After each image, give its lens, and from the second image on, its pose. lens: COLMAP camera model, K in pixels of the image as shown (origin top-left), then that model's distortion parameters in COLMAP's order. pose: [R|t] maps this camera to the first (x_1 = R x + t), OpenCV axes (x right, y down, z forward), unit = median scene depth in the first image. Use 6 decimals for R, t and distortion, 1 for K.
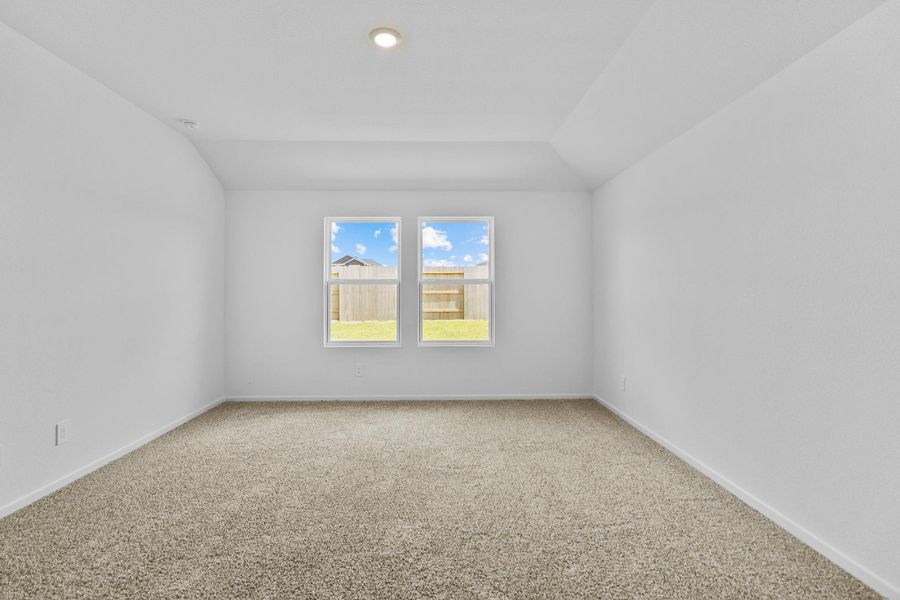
lens RADIAL K [[401.6, 0, 448.5], [0, 401.6, 278.1], [0, 0, 1]] dist [0.001309, 0.000381]
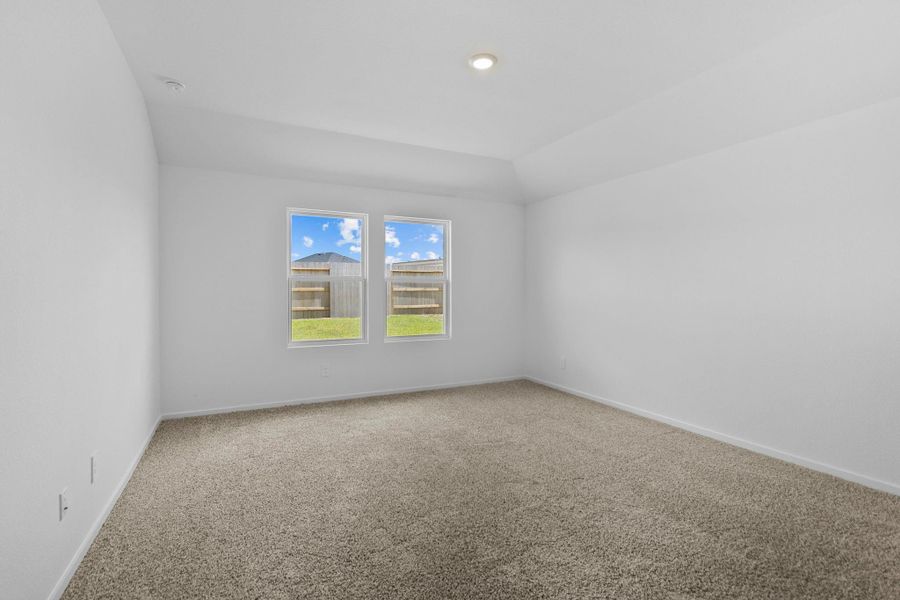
lens RADIAL K [[409.5, 0, 442.2], [0, 409.5, 296.8], [0, 0, 1]] dist [-0.001855, 0.000200]
pose [[0.915154, -0.008170, 0.403021, -0.314285], [-0.012767, 0.998706, 0.049237, 0.003633], [-0.402901, -0.050205, 0.913865, 0.010516]]
